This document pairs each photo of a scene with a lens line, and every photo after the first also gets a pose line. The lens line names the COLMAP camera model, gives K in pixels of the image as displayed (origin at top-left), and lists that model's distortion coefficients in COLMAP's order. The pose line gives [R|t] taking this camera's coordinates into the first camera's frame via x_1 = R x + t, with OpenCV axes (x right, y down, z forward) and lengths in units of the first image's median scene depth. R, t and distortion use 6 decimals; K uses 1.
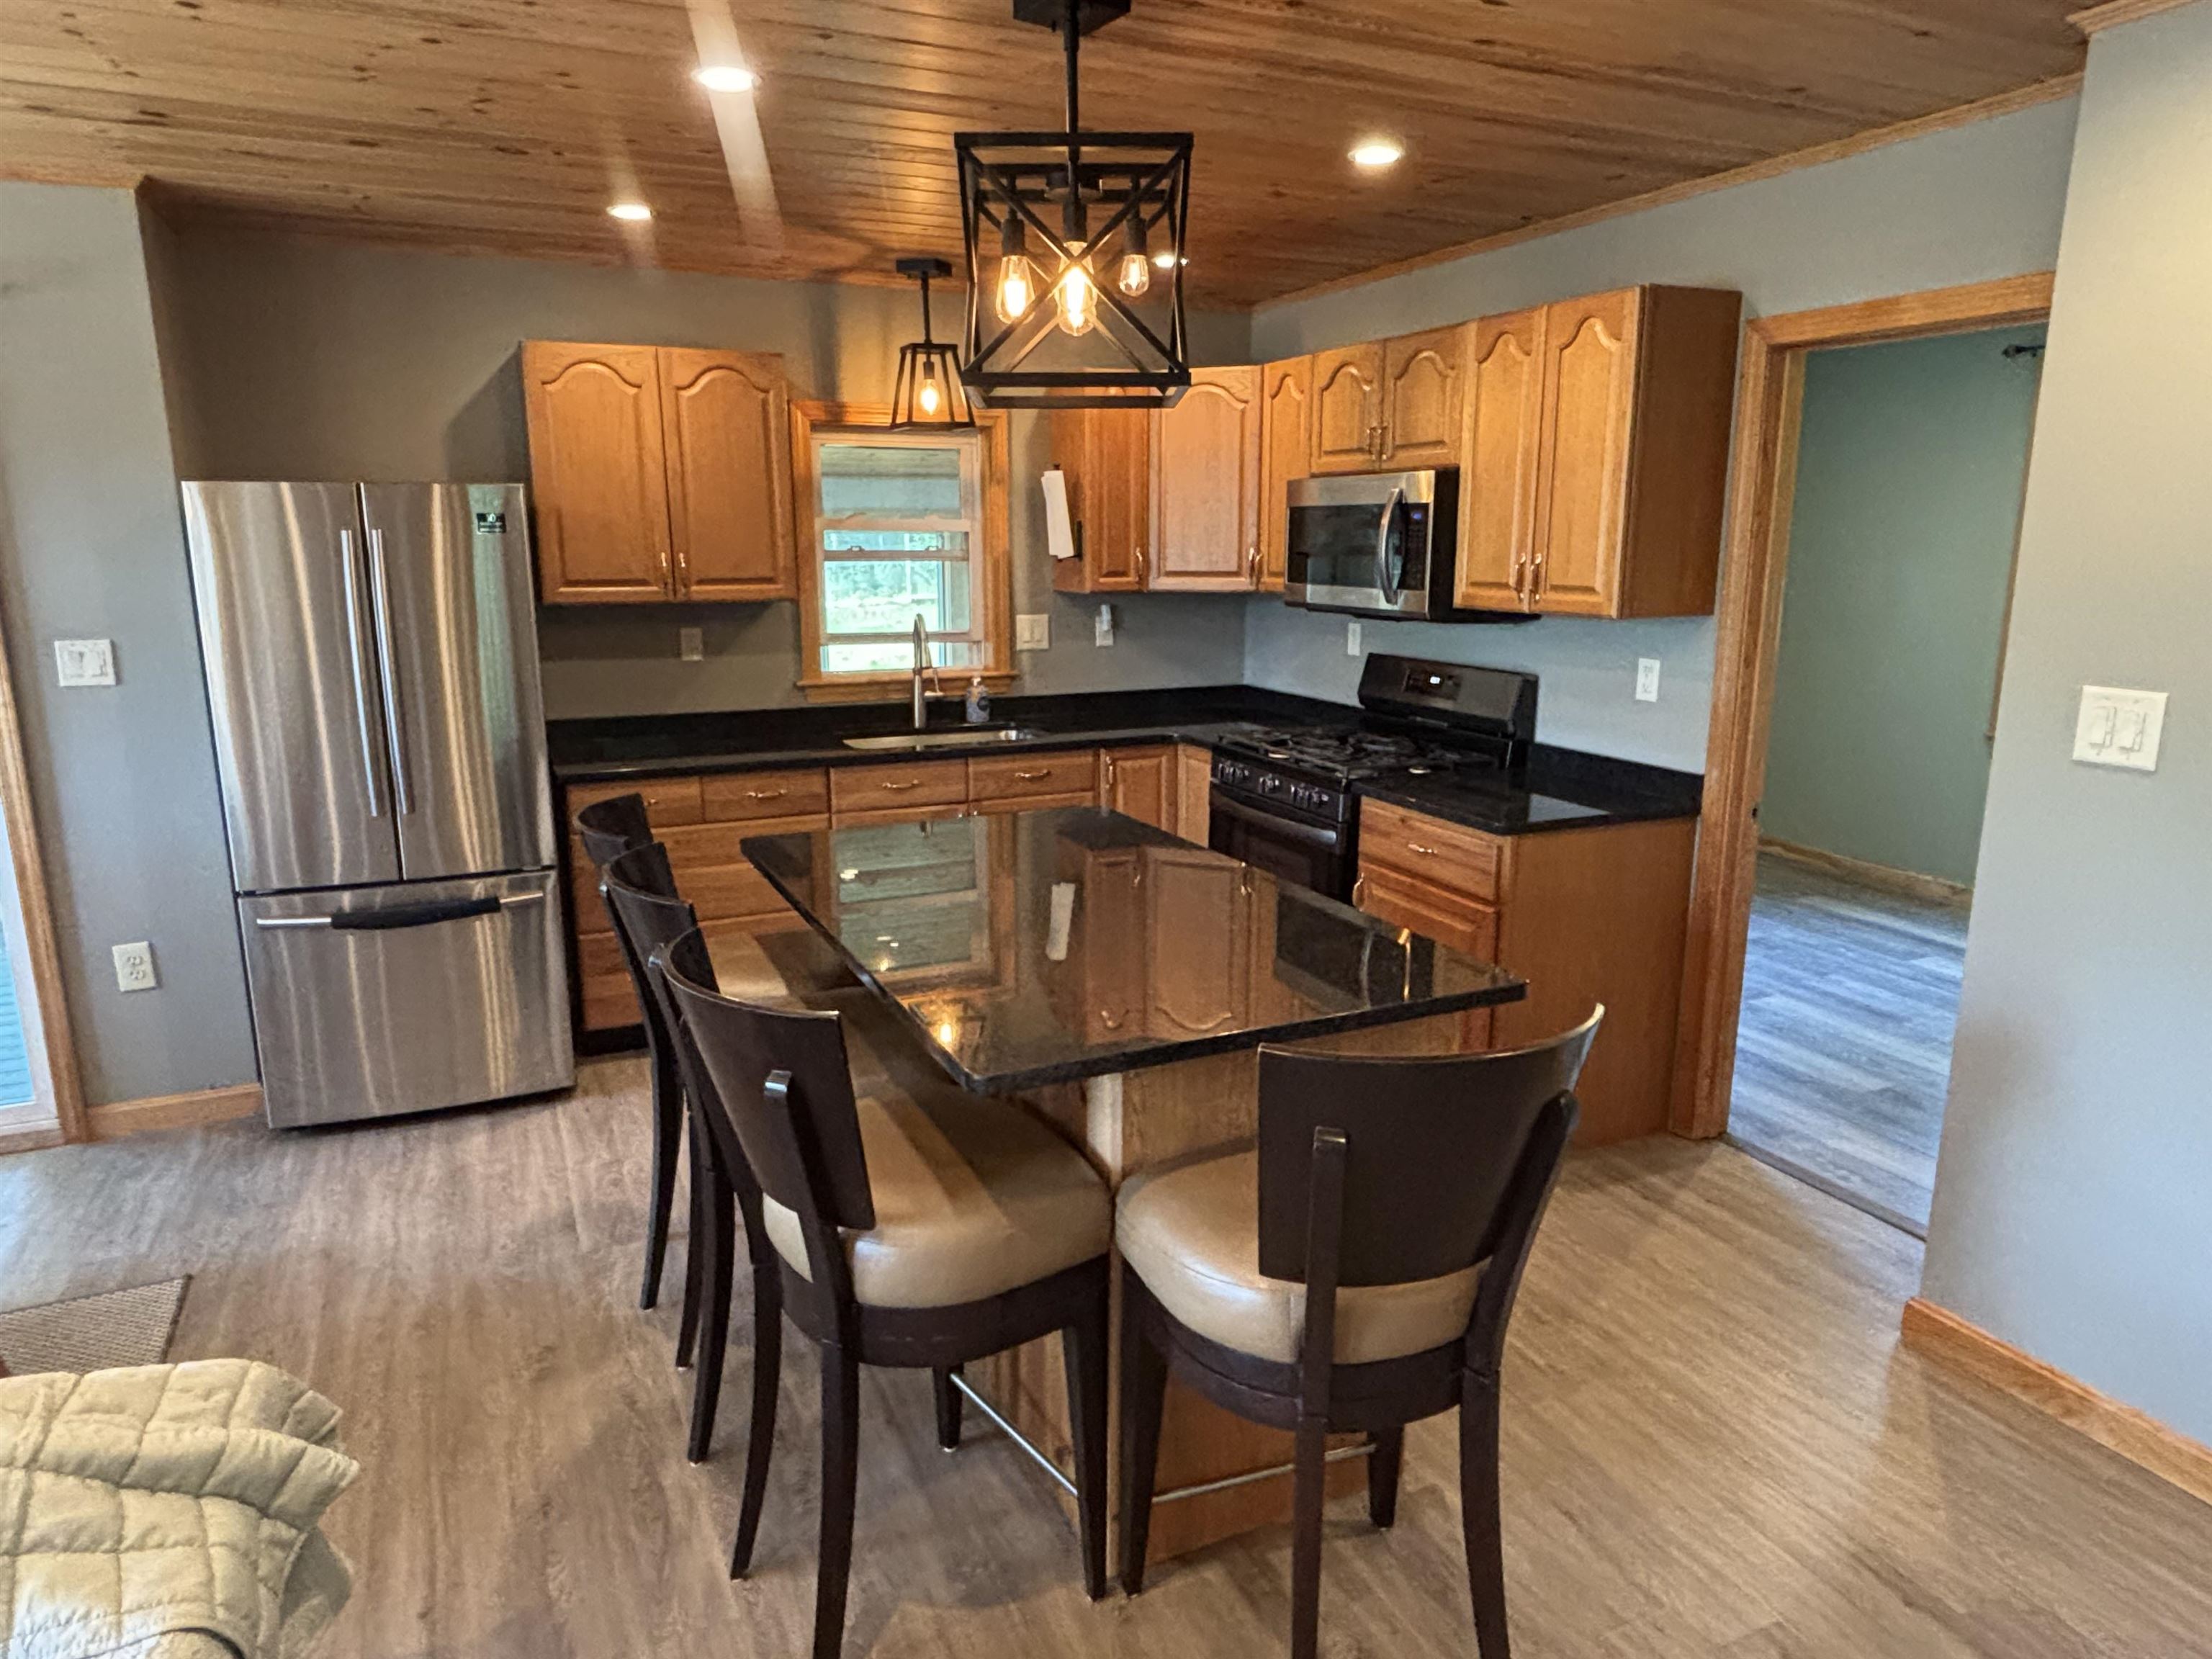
lens RADIAL K [[1367.6, 0, 1106.0], [0, 1367.6, 829.5], [0, 0, 1]] dist [0.073828, -0.064614]
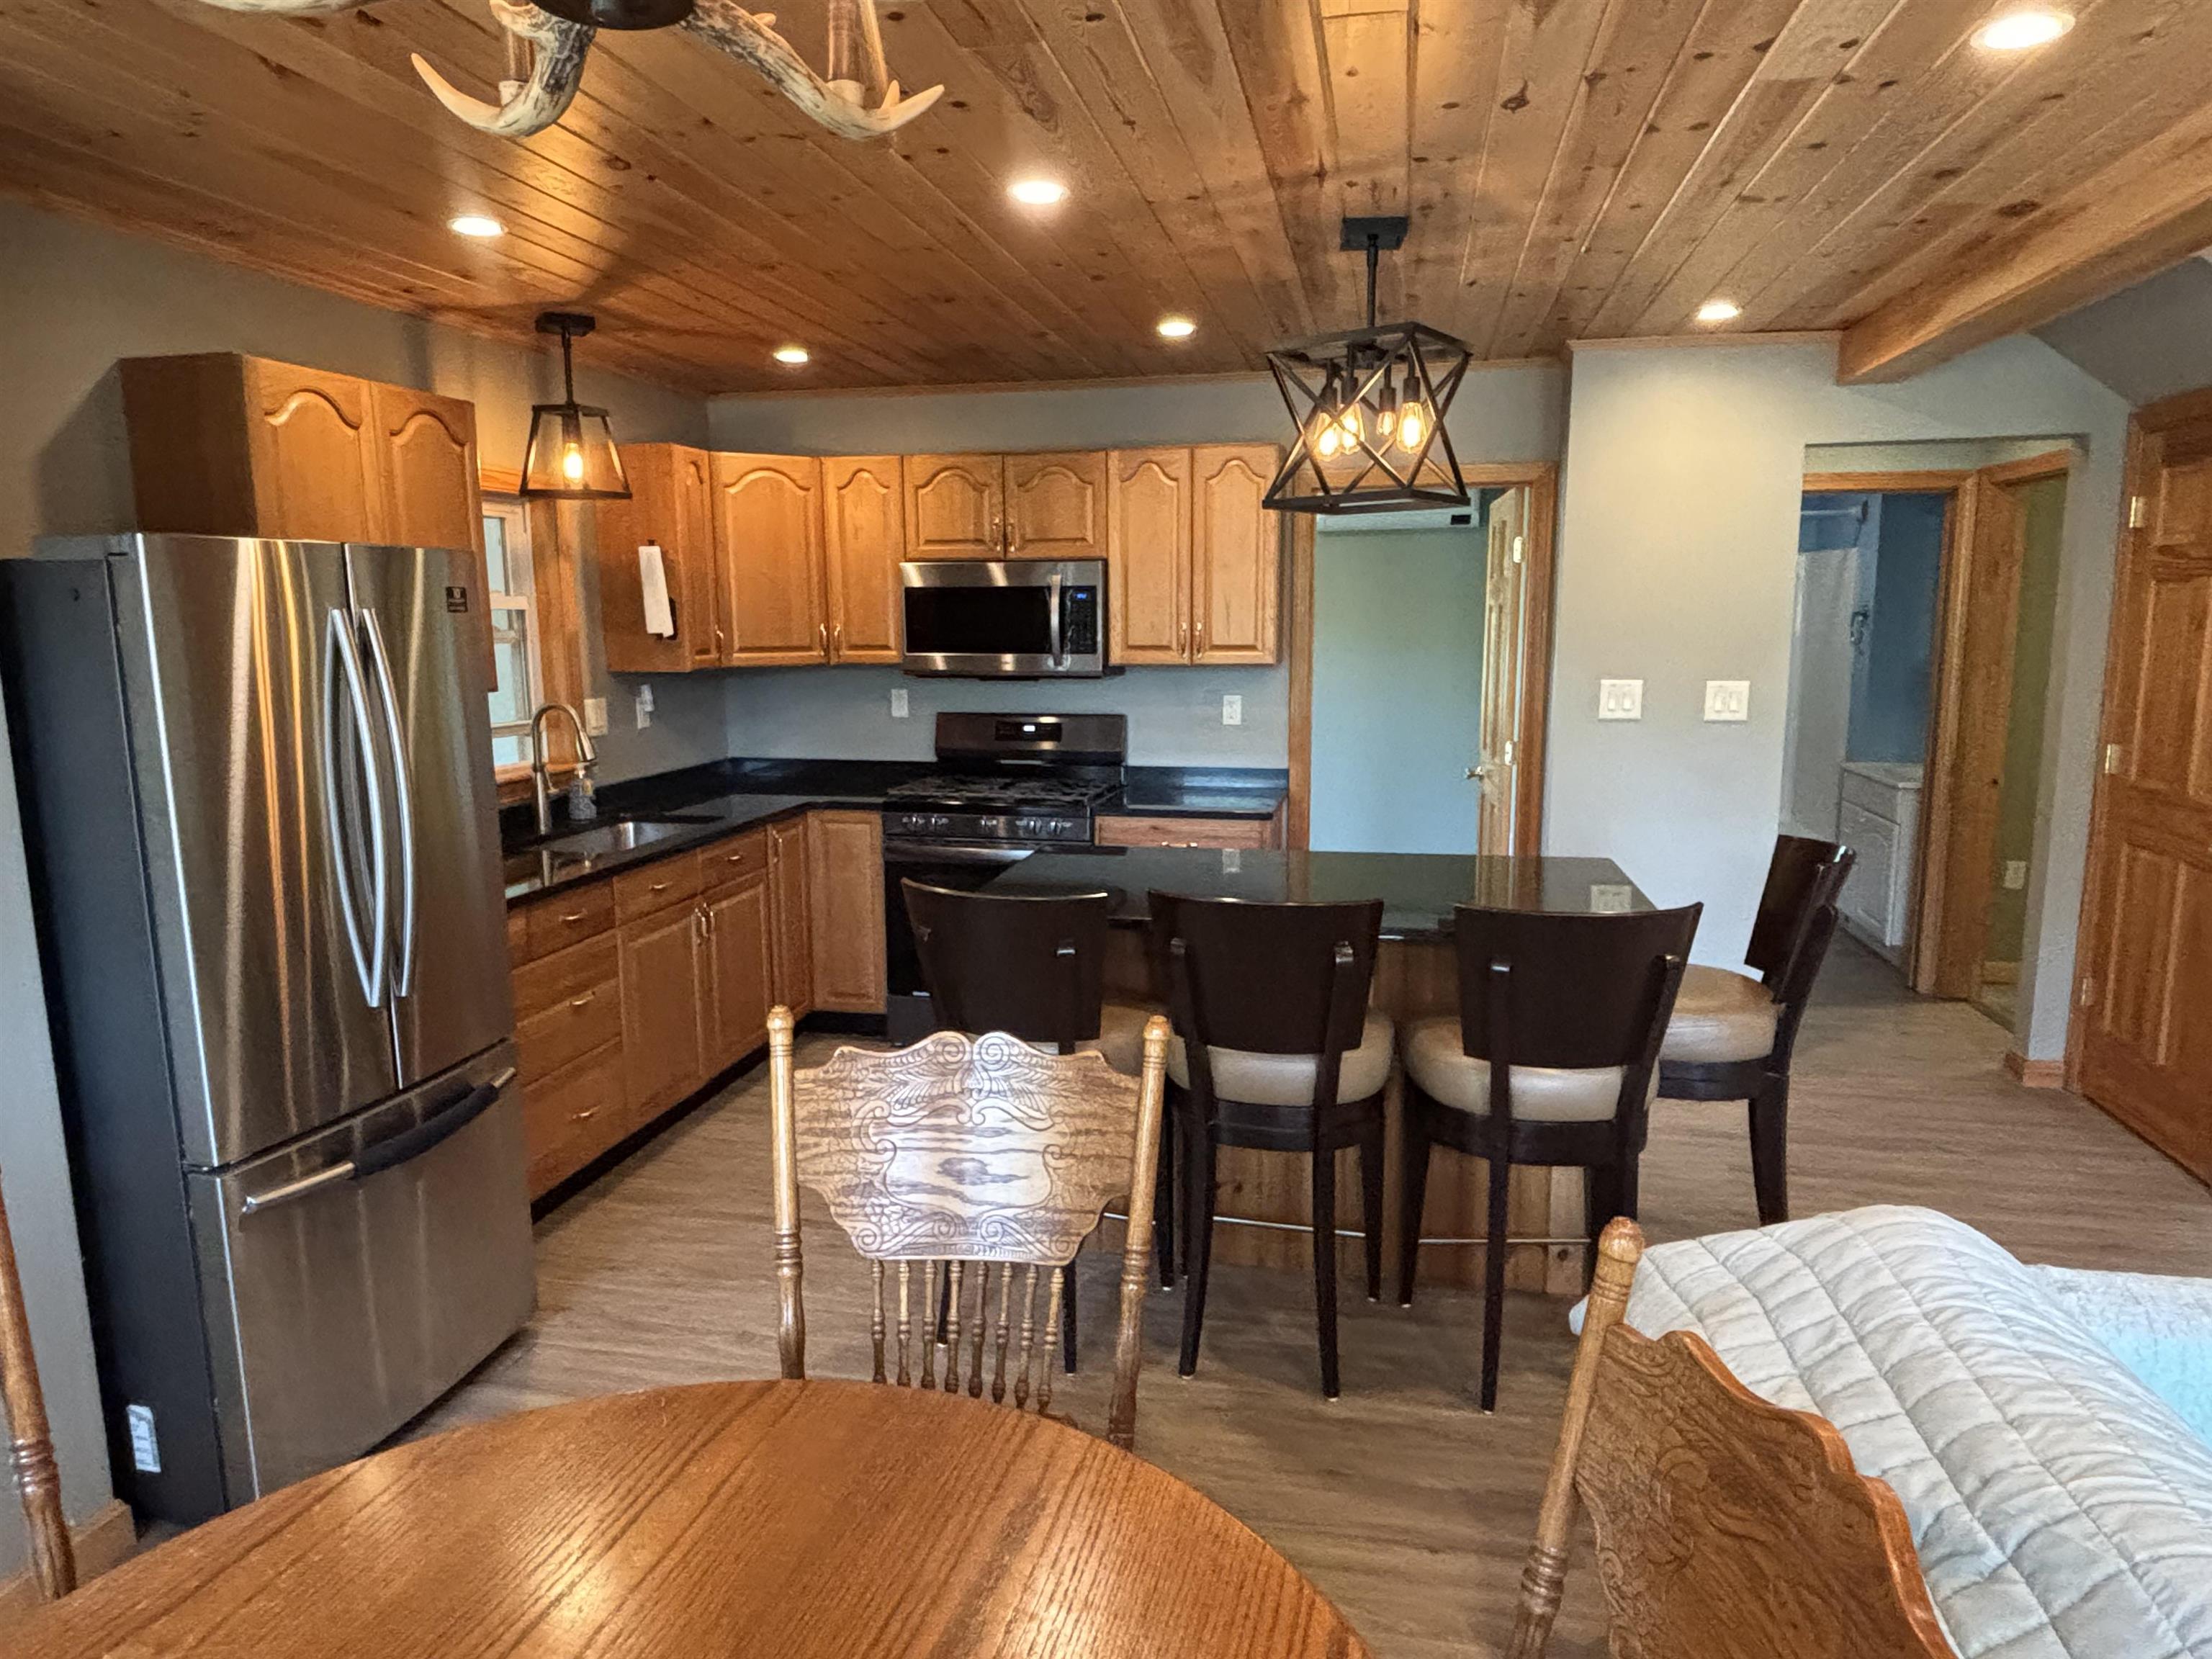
lens RADIAL K [[1367.6, 0, 1106.0], [0, 1367.6, 829.5], [0, 0, 1]] dist [0.073828, -0.064614]
pose [[0.597343, -0.132028, 0.791044, -0.676183], [0.178463, 0.983508, 0.029388, -0.041538], [-0.781878, 0.123617, 0.611053, 0.201744]]
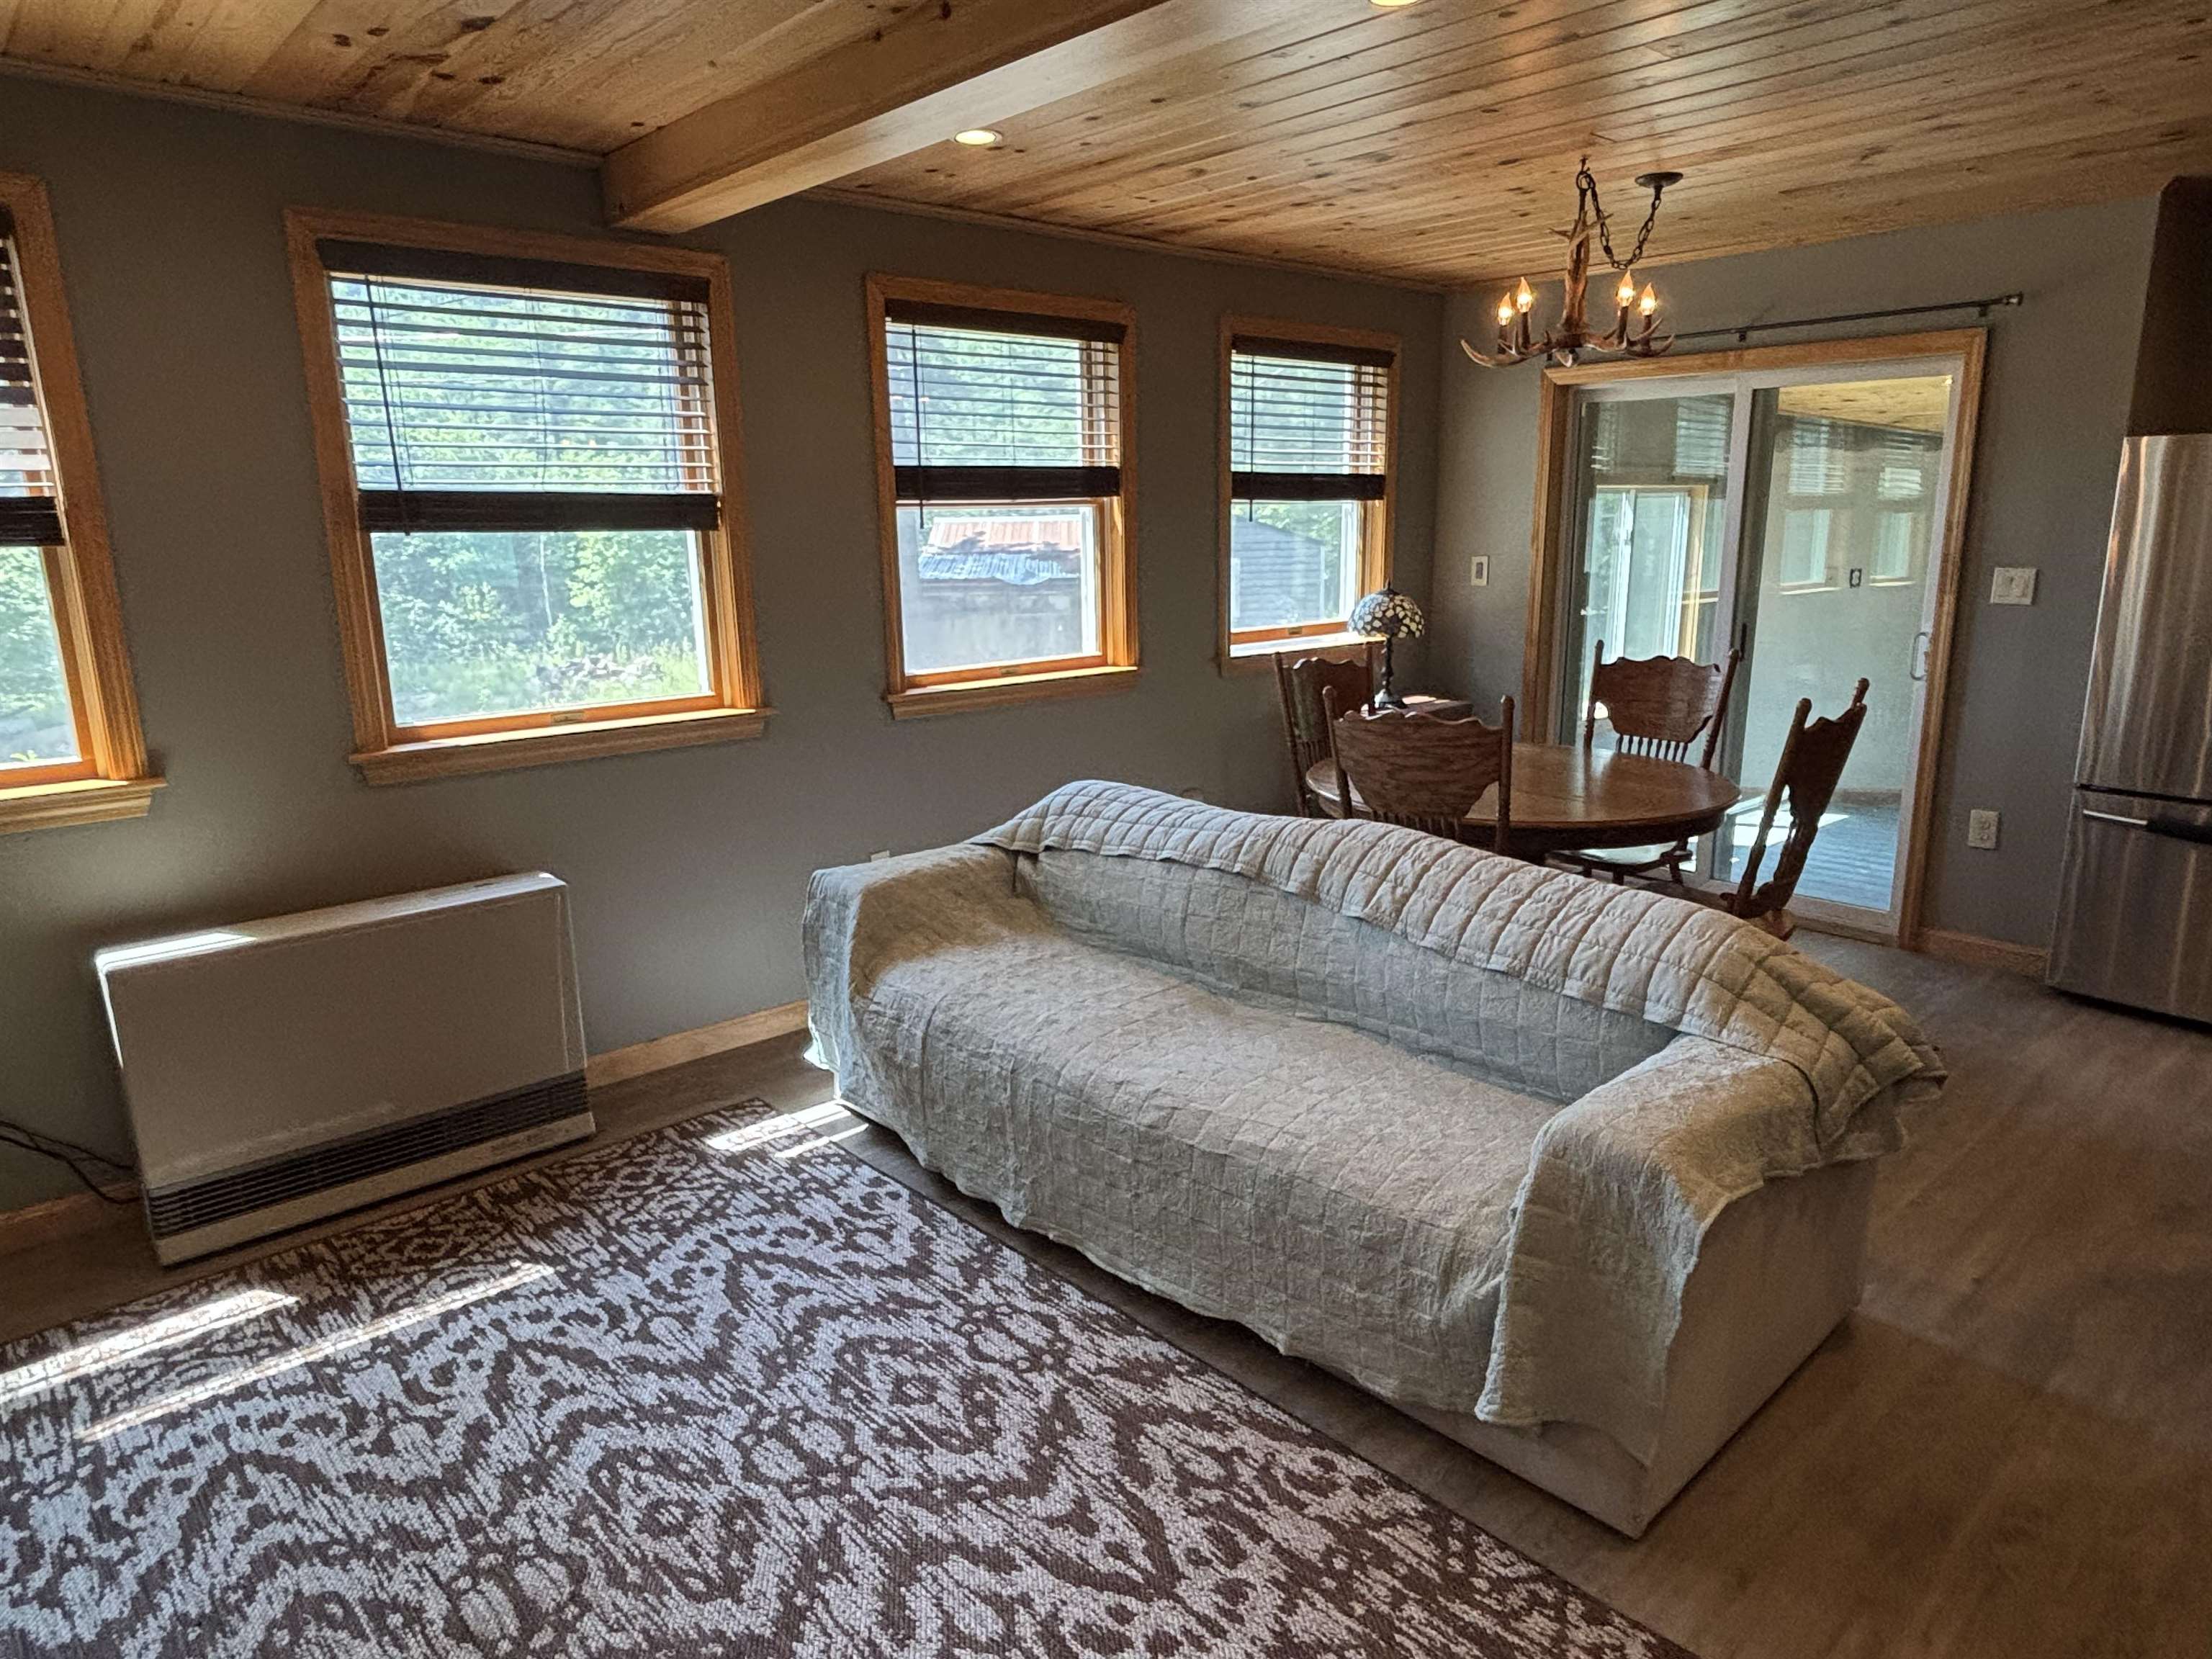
lens RADIAL K [[1370.8, 0, 1106.0], [0, 1370.8, 829.5], [0, 0, 1]] dist [0.065349, -0.078215]
pose [[0.311713, 0.212811, -0.926038, 0.176835], [-0.181752, 0.969955, 0.161723, 0.031809], [0.932631, 0.117898, 0.341027, -0.135169]]
